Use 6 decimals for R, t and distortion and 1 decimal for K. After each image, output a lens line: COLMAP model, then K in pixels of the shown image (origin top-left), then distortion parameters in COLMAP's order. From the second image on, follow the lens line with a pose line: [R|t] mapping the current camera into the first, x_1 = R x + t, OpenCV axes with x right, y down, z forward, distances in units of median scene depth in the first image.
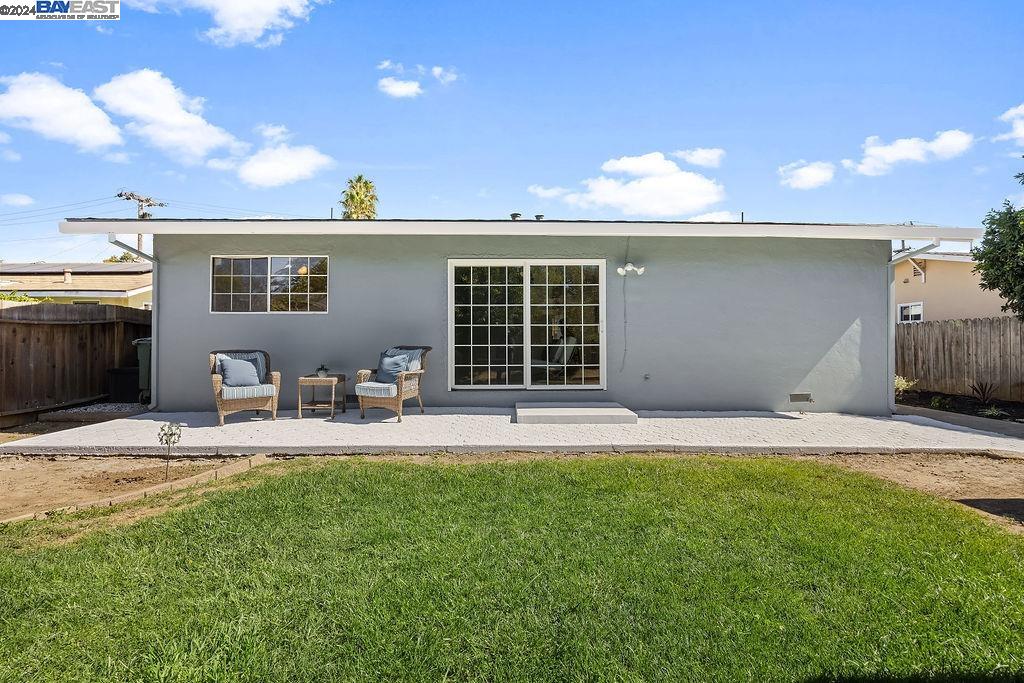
lens RADIAL K [[467.1, 0, 510.9], [0, 467.1, 336.9], [0, 0, 1]] dist [-0.014335, 0.000568]
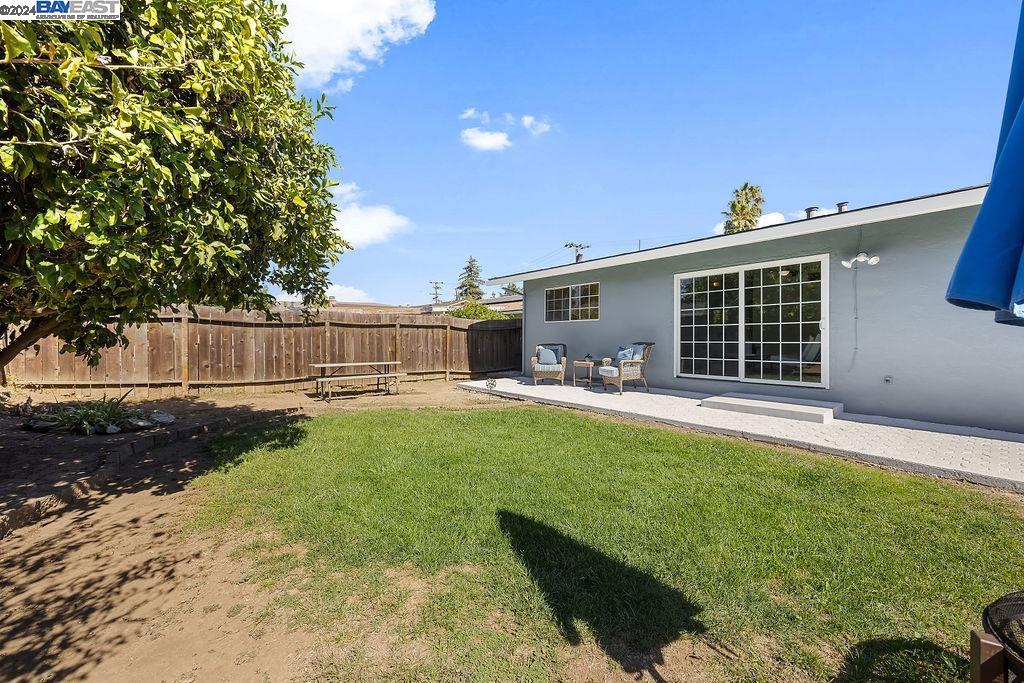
lens RADIAL K [[397.7, 0, 512.6], [0, 397.7, 341.8], [0, 0, 1]] dist [0.001364, -0.000182]
pose [[0.623043, 0.007524, -0.782152, 0.441367], [0.010056, 0.999794, 0.017628, -0.005629], [0.782123, -0.018848, 0.622839, -0.023926]]
